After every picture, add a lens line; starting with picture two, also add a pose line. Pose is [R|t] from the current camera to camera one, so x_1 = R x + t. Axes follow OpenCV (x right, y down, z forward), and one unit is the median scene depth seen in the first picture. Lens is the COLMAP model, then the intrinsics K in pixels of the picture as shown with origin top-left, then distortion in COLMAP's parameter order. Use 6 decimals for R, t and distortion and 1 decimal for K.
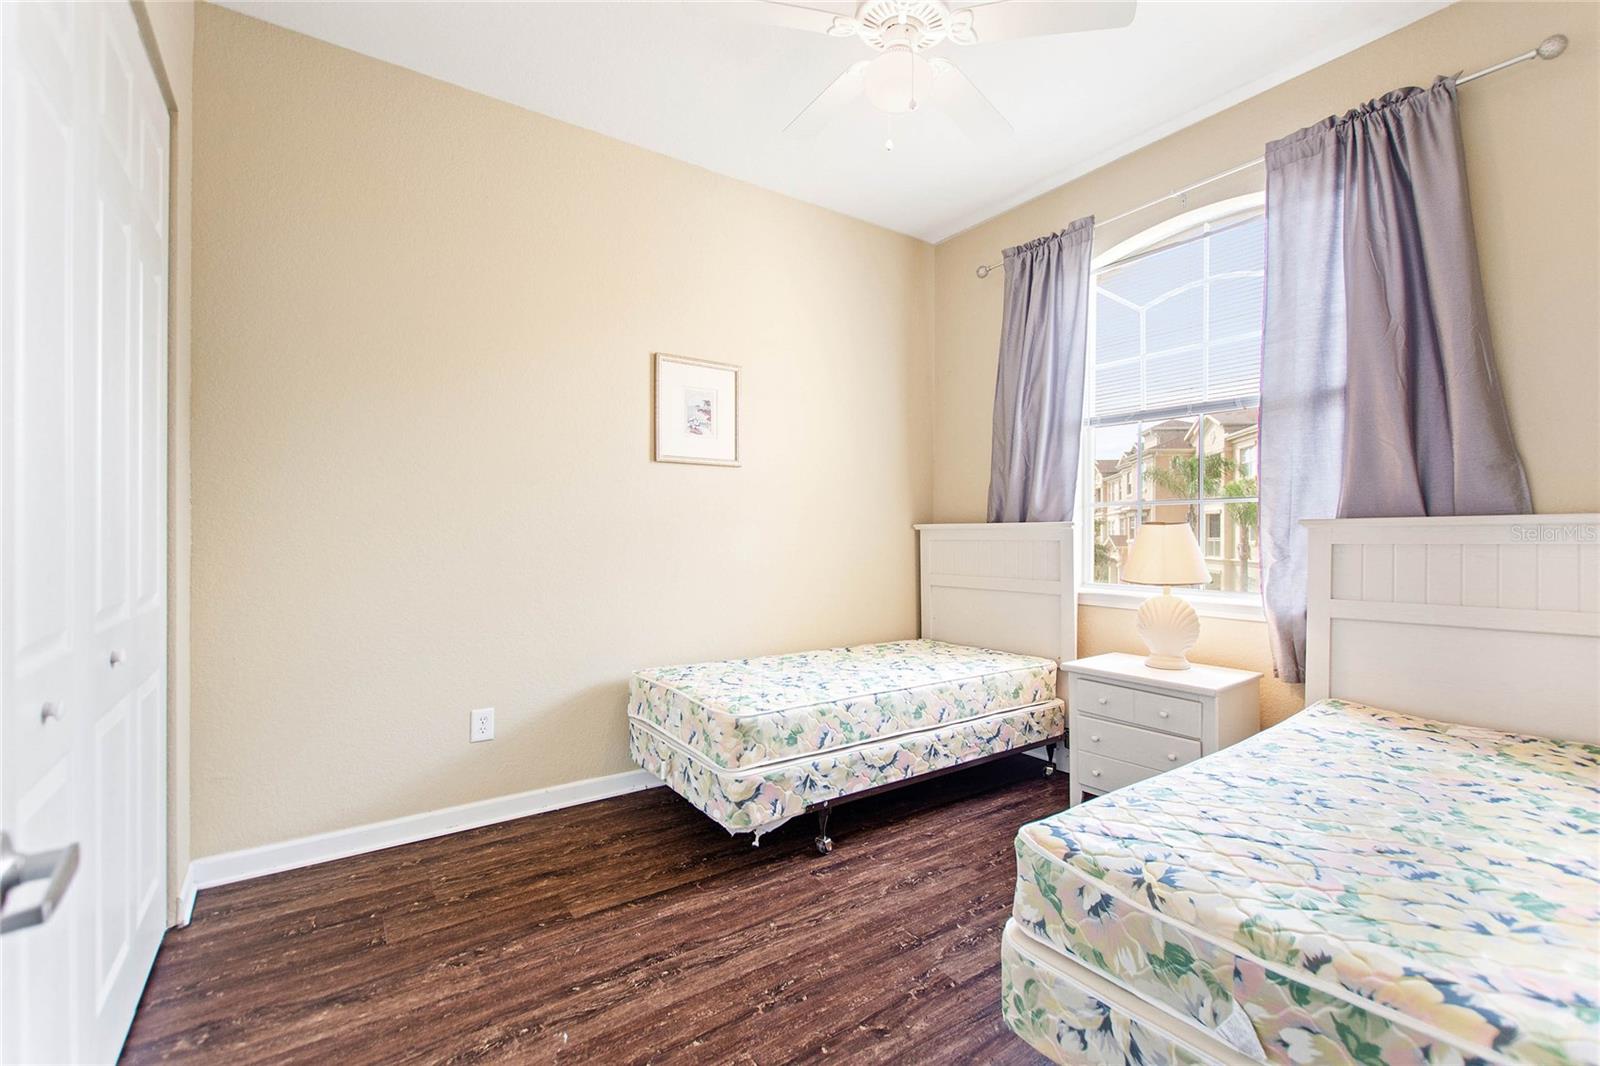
lens RADIAL K [[694.7, 0, 800.0], [0, 694.7, 533.0], [0, 0, 1]] dist [-0.002442, -0.001313]
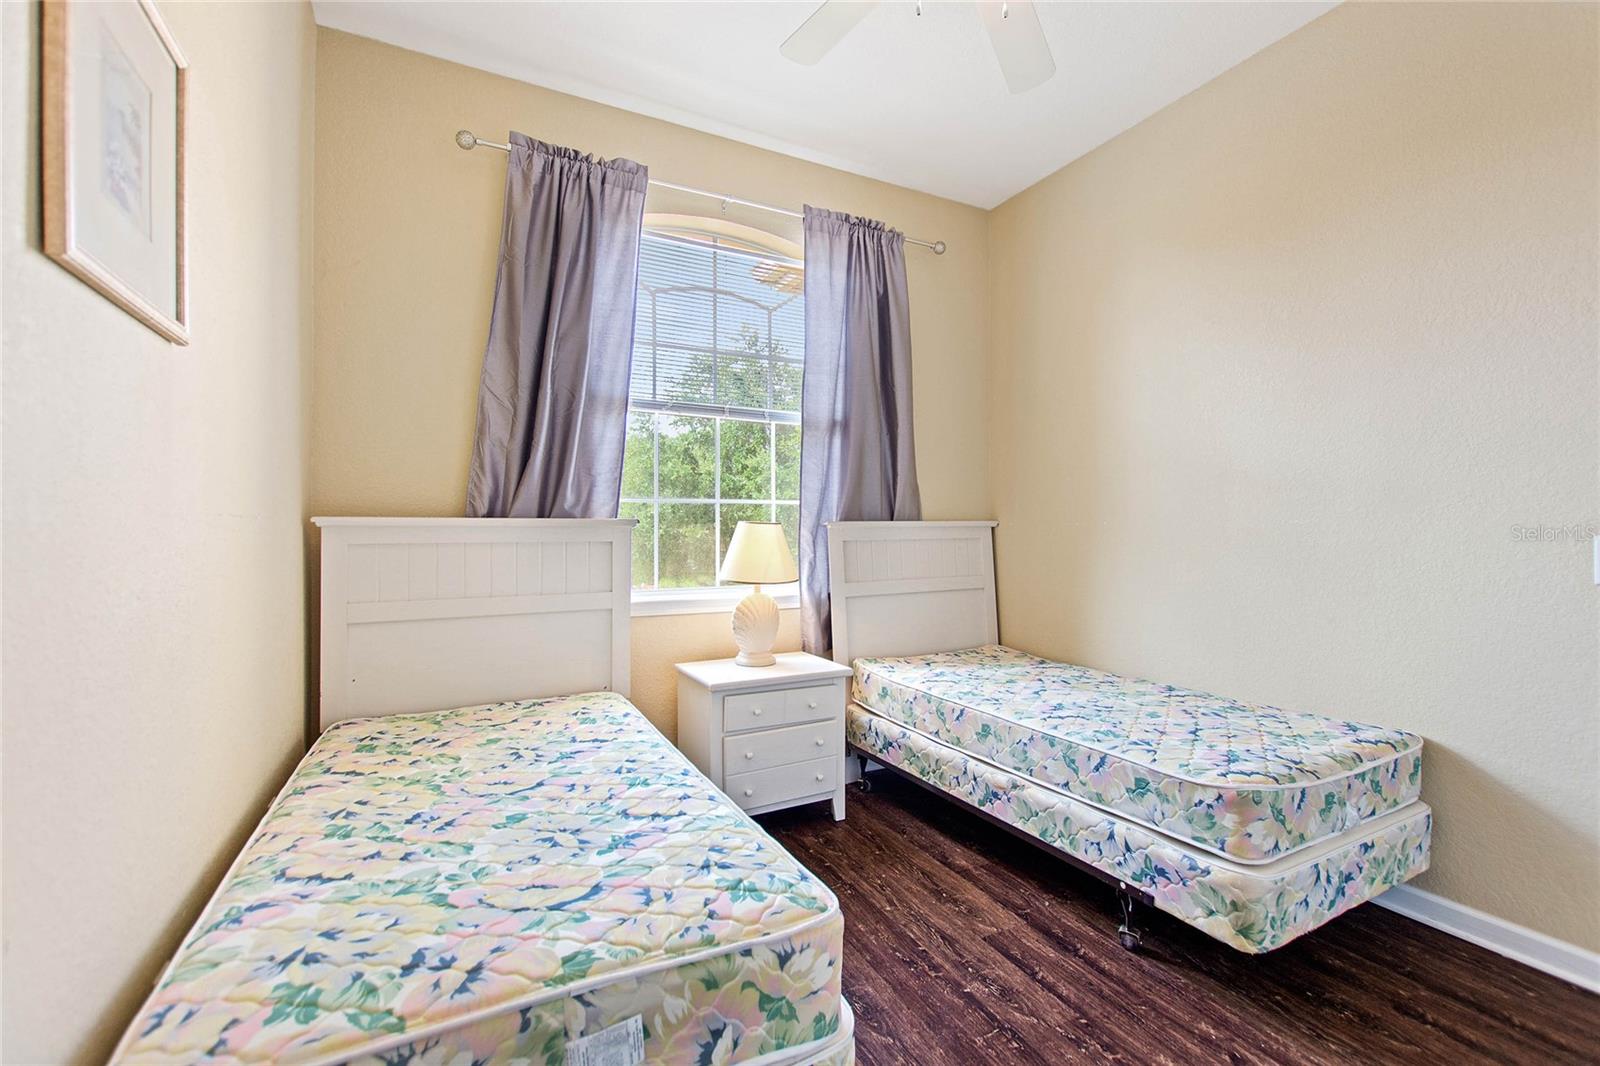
lens RADIAL K [[694.7, 0, 800.0], [0, 694.7, 533.0], [0, 0, 1]] dist [-0.002442, -0.001313]
pose [[0.131143, -0.001505, 0.991362, -0.528524], [0.000314, 0.999999, 0.001476, -0.000756], [-0.991363, 0.000118, 0.131143, 0.889336]]
